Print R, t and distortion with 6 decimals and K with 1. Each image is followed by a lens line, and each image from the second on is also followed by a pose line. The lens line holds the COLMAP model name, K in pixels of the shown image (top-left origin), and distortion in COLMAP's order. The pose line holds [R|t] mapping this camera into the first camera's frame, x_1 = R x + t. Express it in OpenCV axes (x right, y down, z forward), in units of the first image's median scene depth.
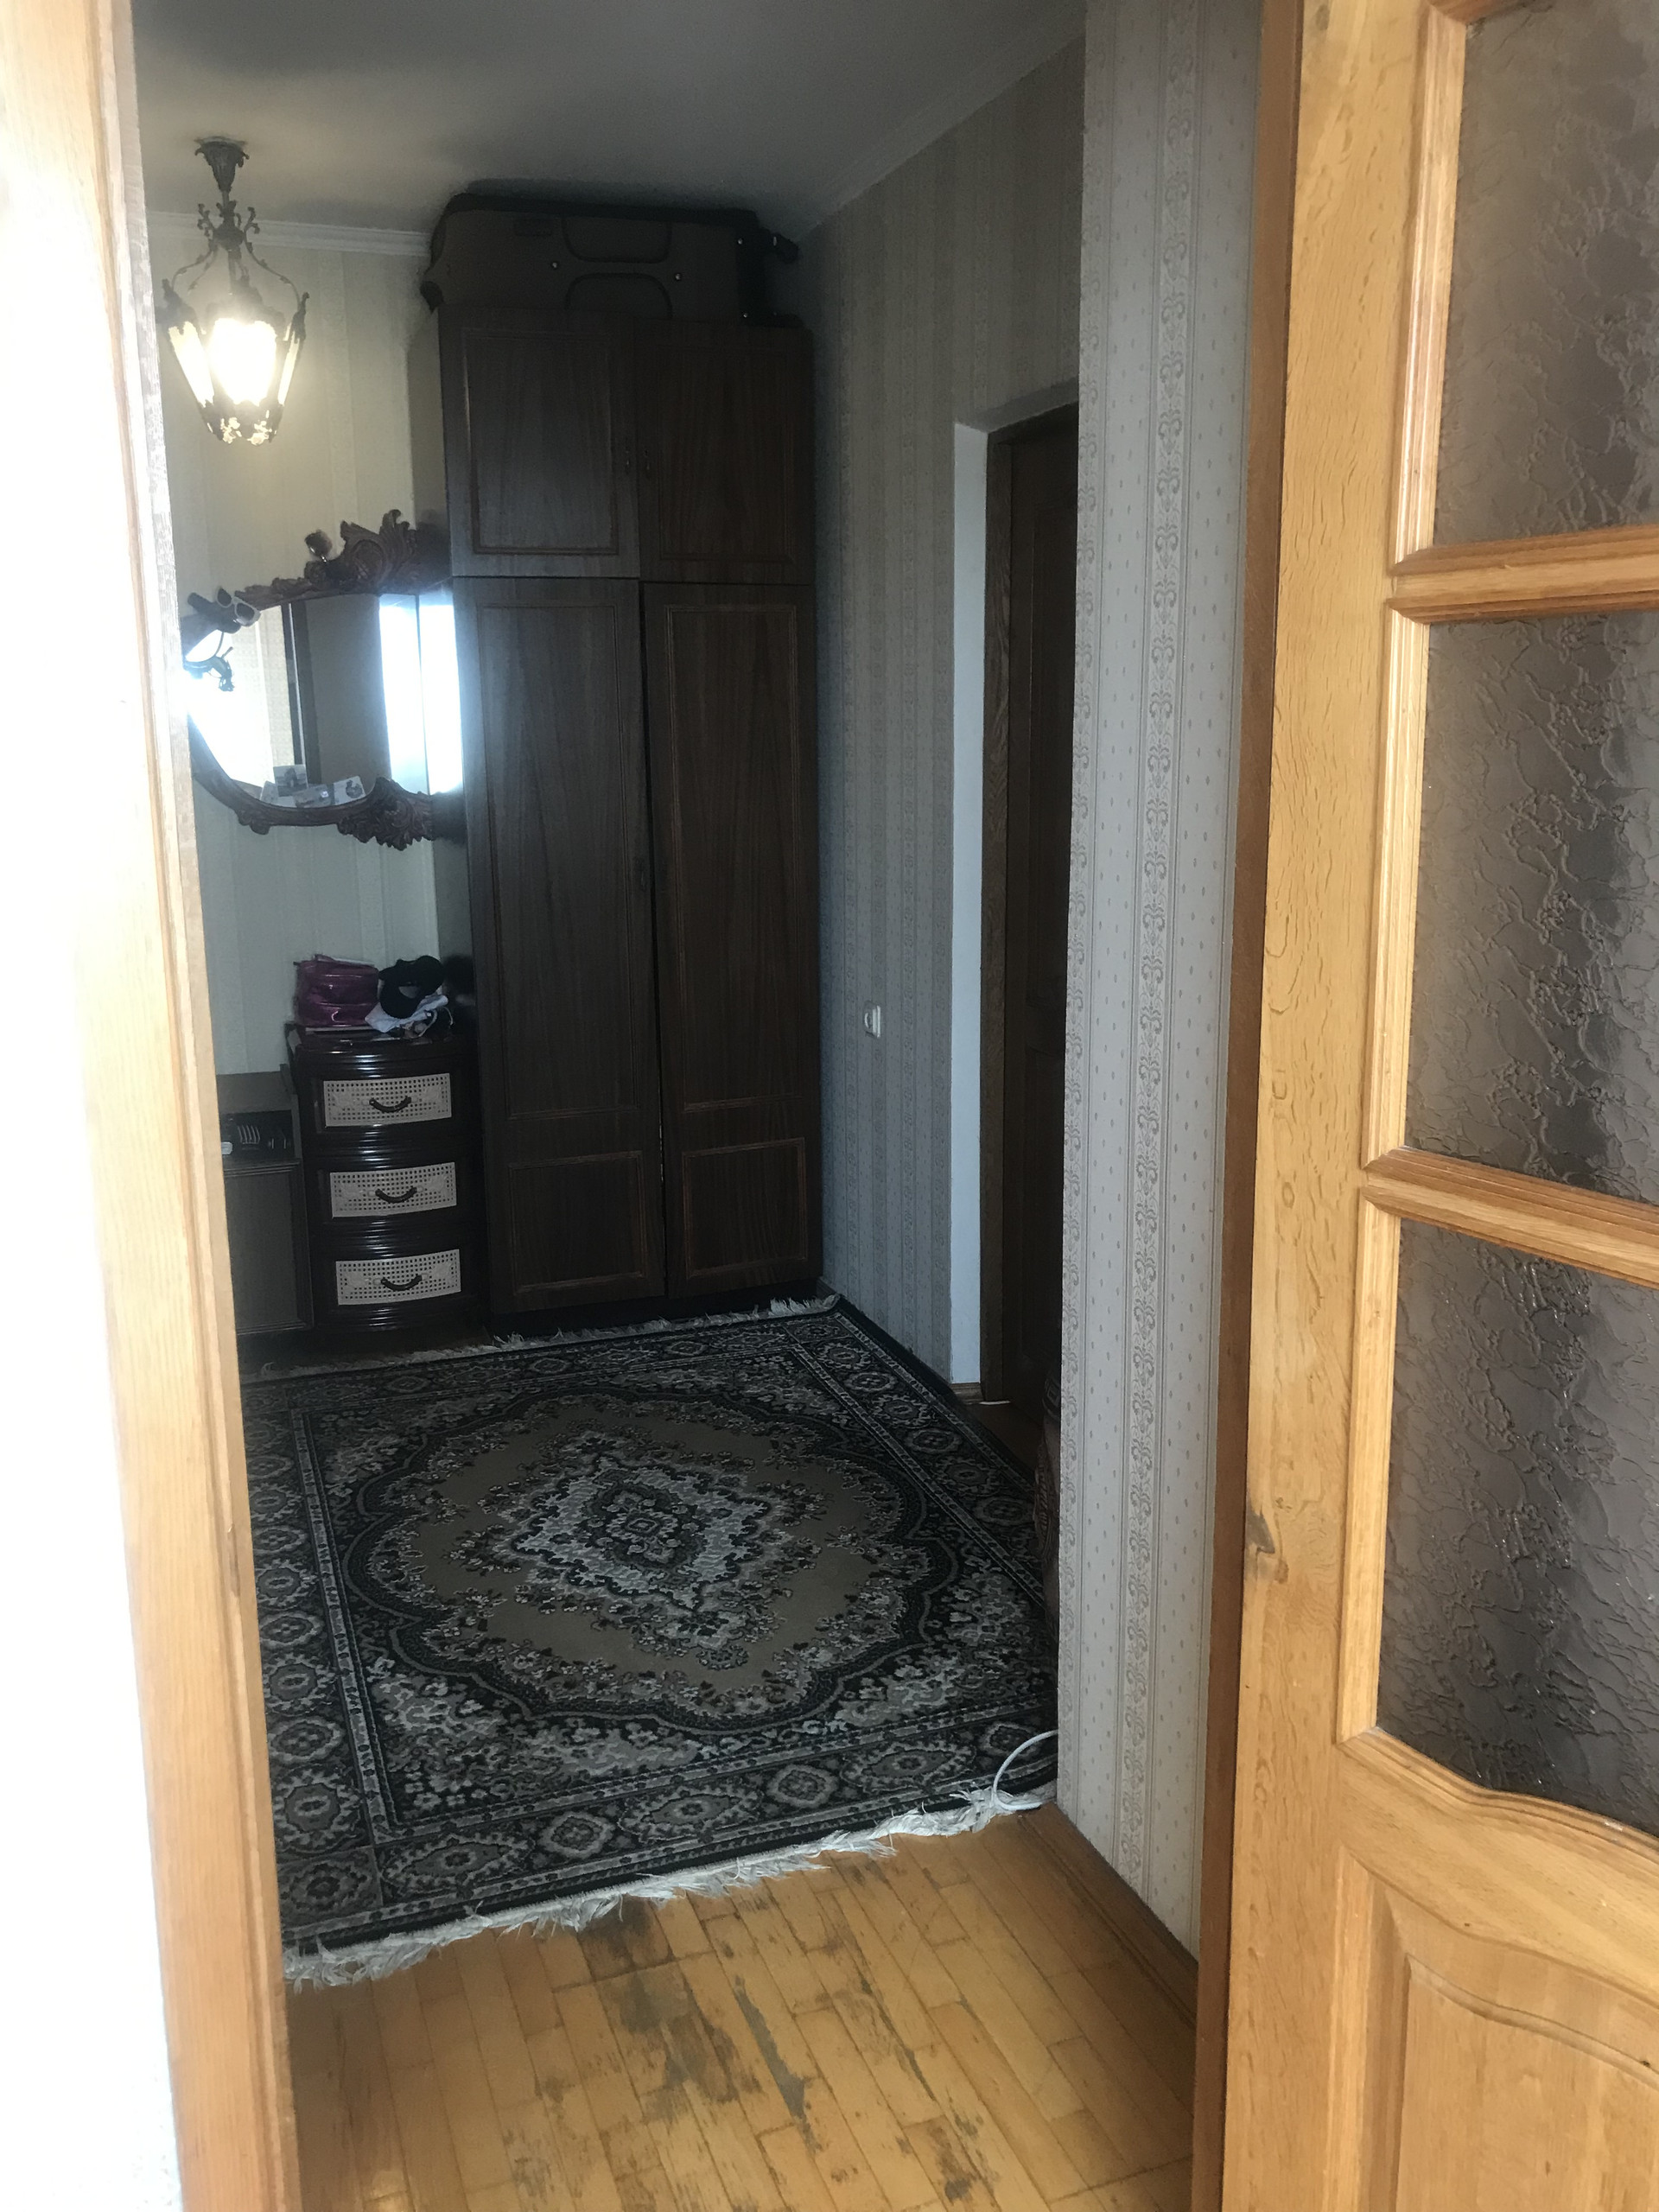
lens RADIAL K [[1831.5, 0, 824.2], [0, 1831.5, 1087.7], [0, 0, 1]] dist [0.017141, -0.015086]
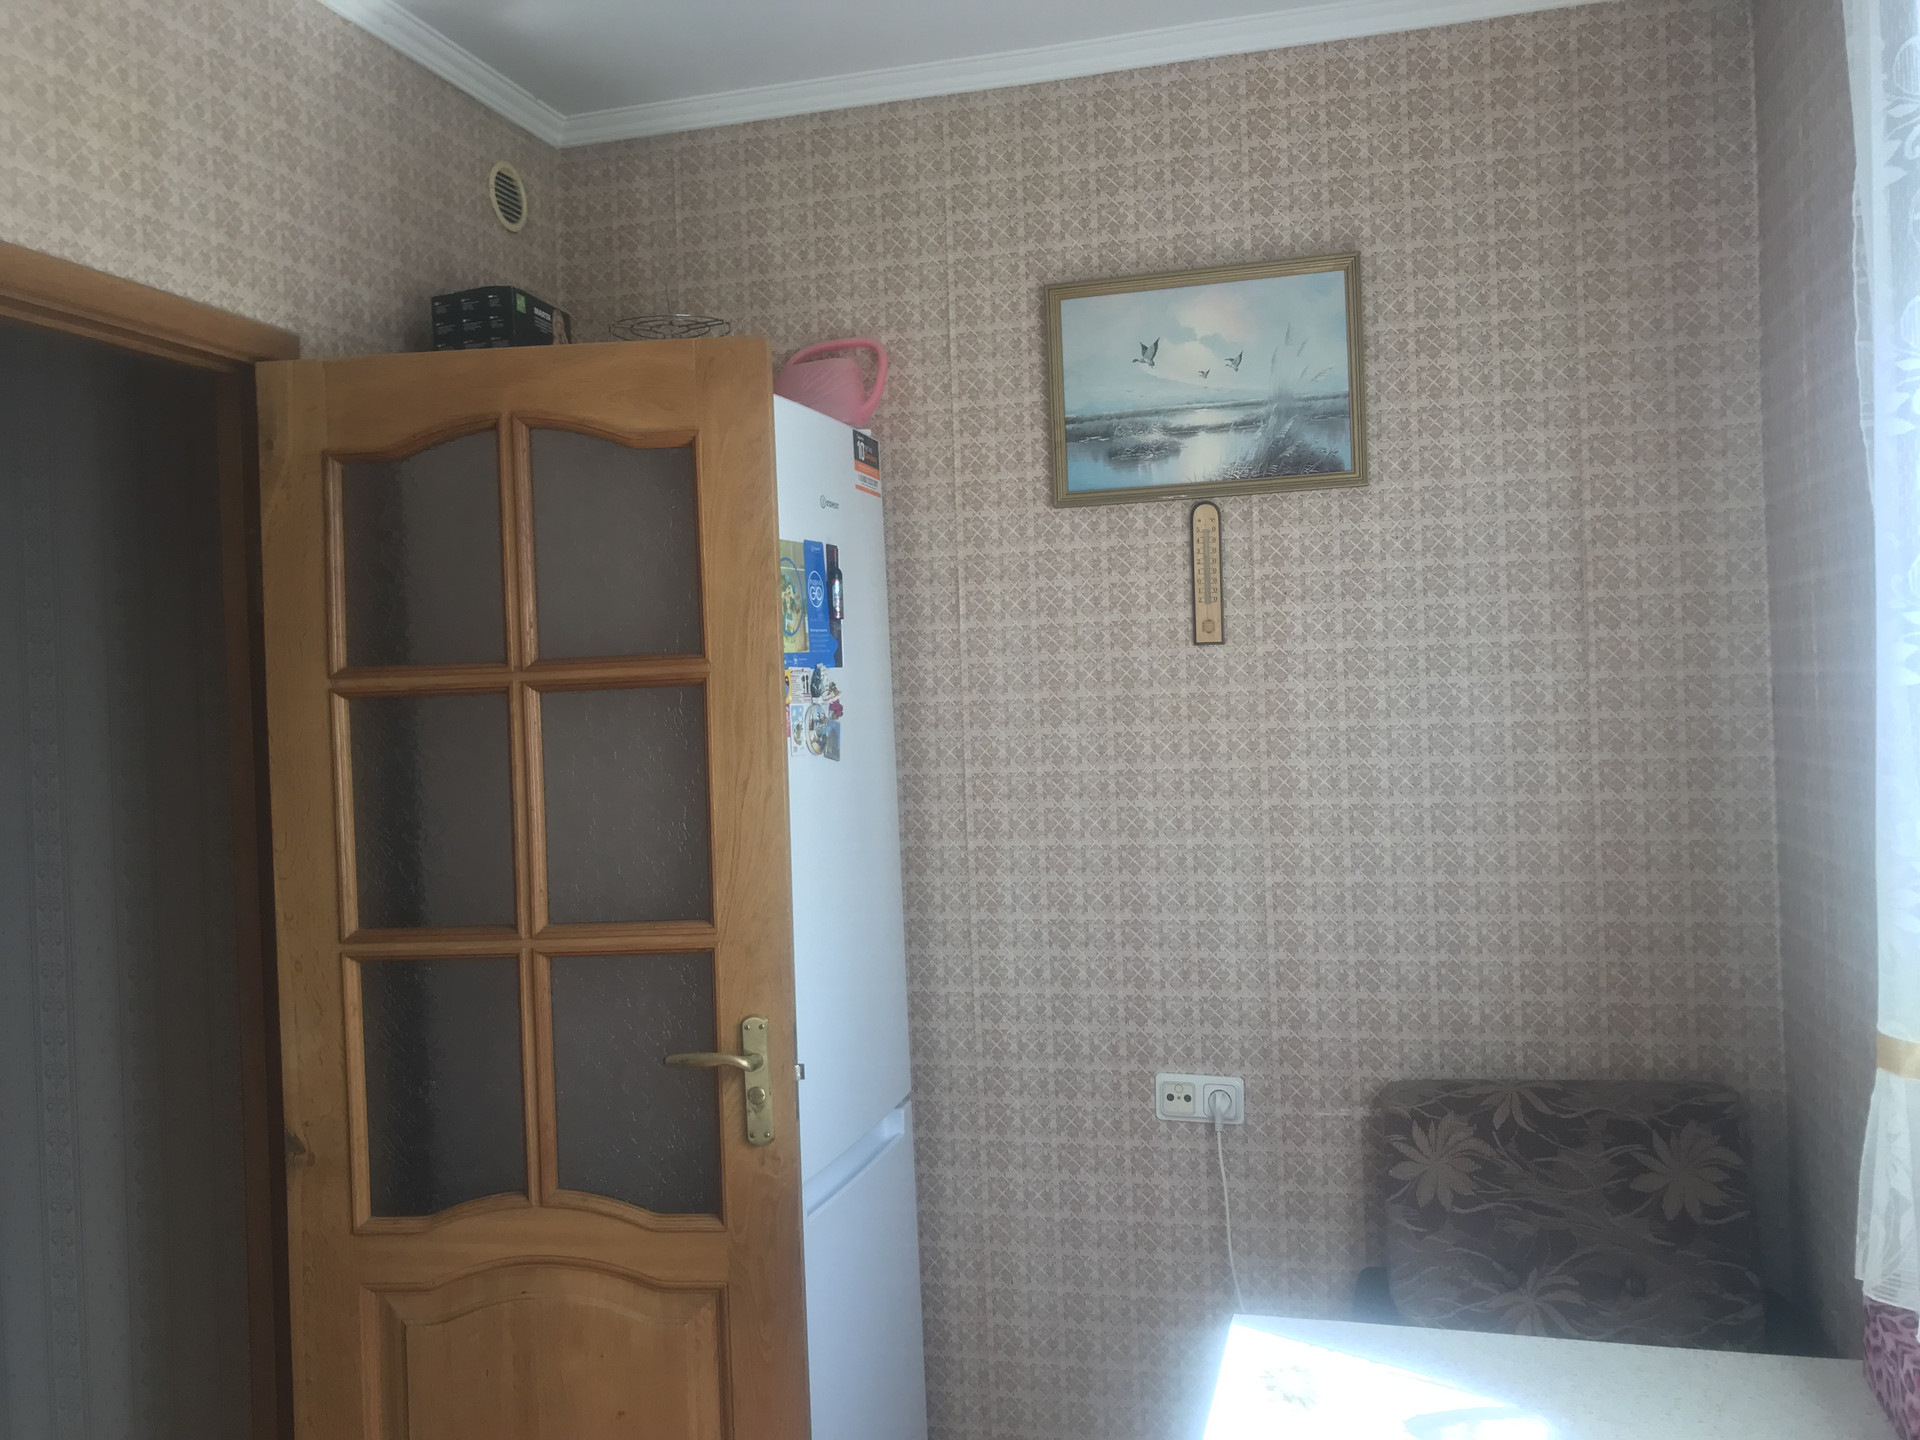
lens RADIAL K [[1589.7, 0, 959.2], [0, 1589.7, 716.2], [0, 0, 1]] dist [0.017141, -0.015086]
pose [[0.589329, -0.015391, 0.807746, -0.792382], [0.188162, 0.974938, -0.118706, 0.144269], [-0.785676, 0.221945, 0.577455, -0.719463]]
